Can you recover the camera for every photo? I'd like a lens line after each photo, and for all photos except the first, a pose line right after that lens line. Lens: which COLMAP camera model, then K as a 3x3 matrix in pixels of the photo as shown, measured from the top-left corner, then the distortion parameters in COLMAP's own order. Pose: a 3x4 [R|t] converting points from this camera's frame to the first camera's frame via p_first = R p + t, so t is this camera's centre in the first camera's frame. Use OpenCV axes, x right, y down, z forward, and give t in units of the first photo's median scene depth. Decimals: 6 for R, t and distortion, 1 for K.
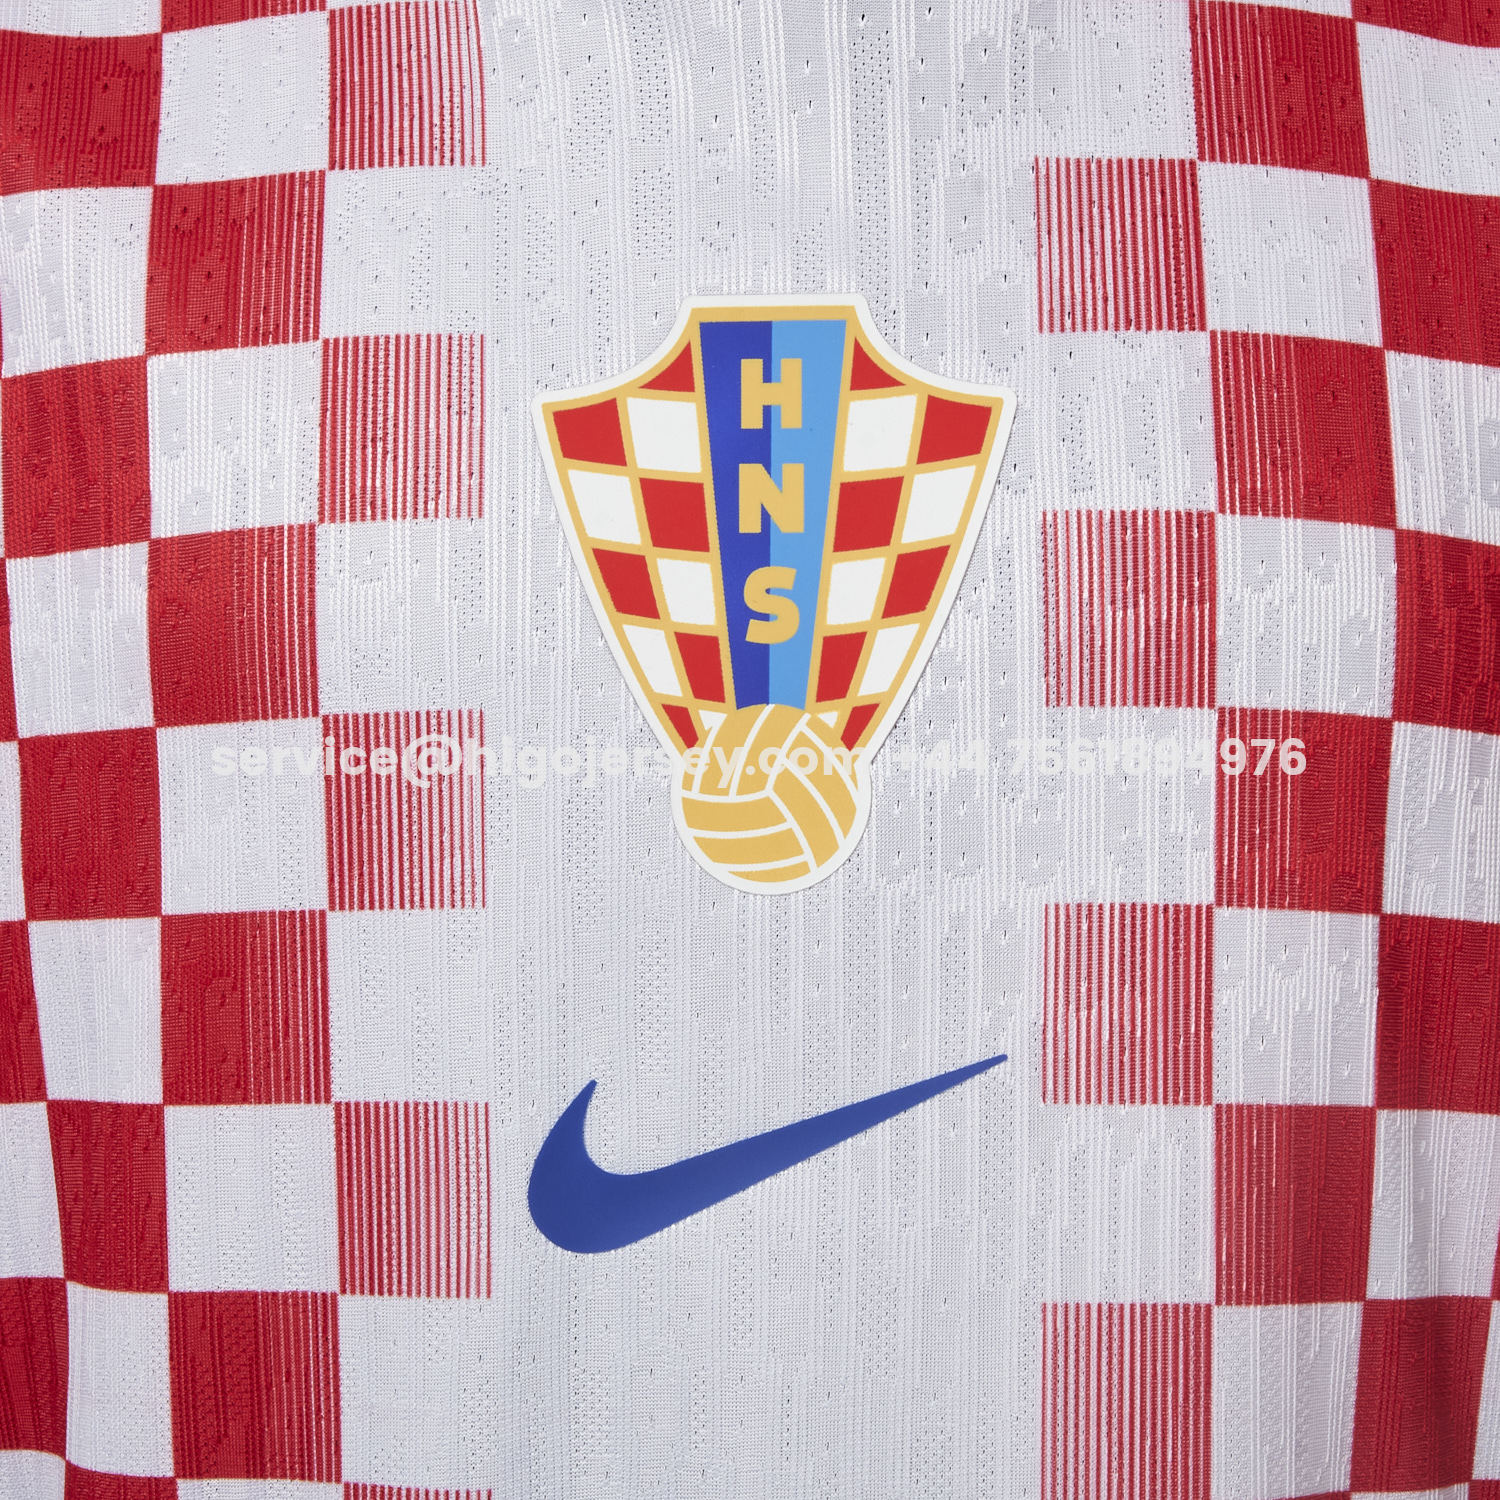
lens RADIAL K [[3528.3, 0, 747.8], [0, 3528.3, 745.9], [0, 0, 1]] dist [-0.103966, 0.000000]
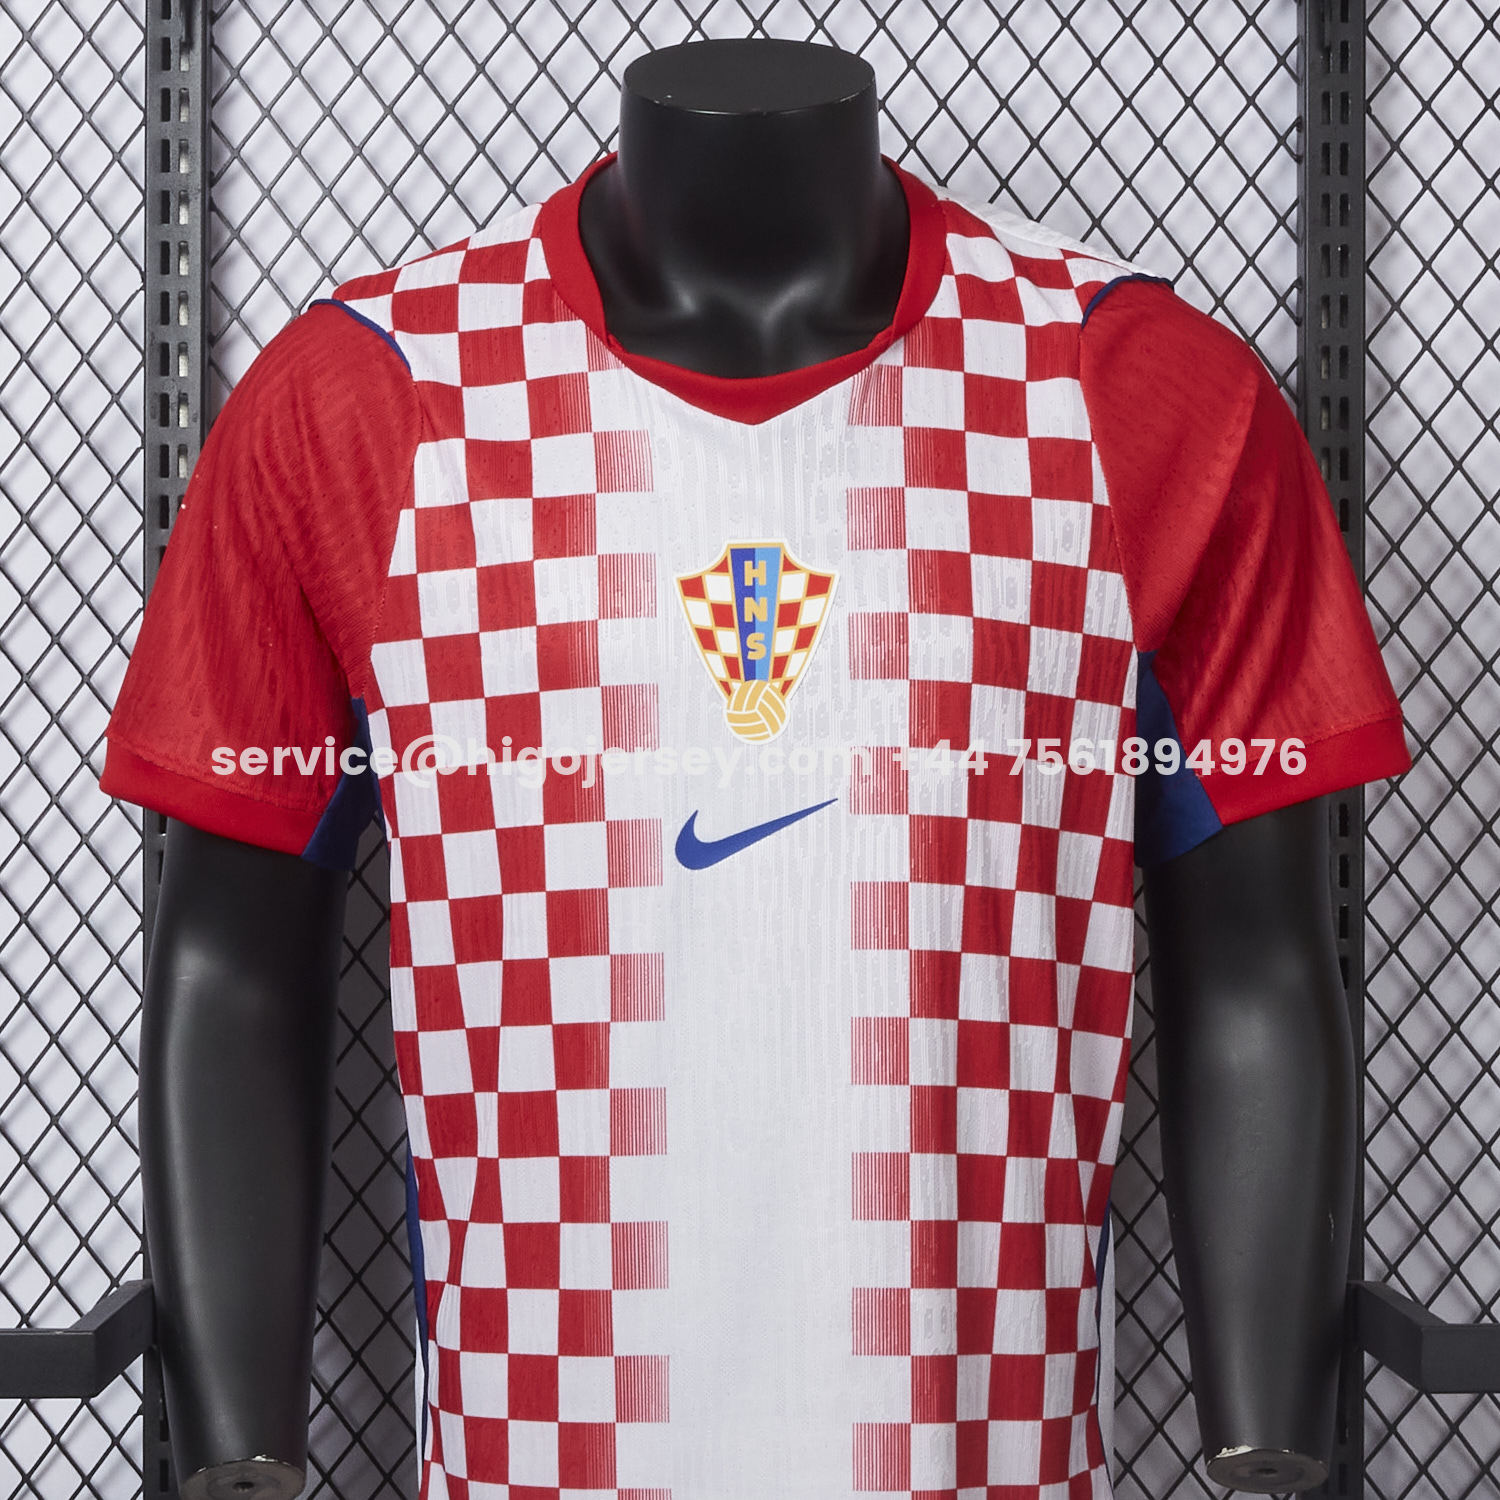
lens RADIAL K [[3528.3, 0, 749.5], [0, 3528.3, 761.4], [0, 0, 1]] dist [-0.103966, 0.000000]
pose [[0.999914, -0.012115, 0.005088, -0.014392], [0.012126, 0.999924, -0.002164, 0.059507], [-0.005062, 0.002226, 0.999985, -1.854890]]
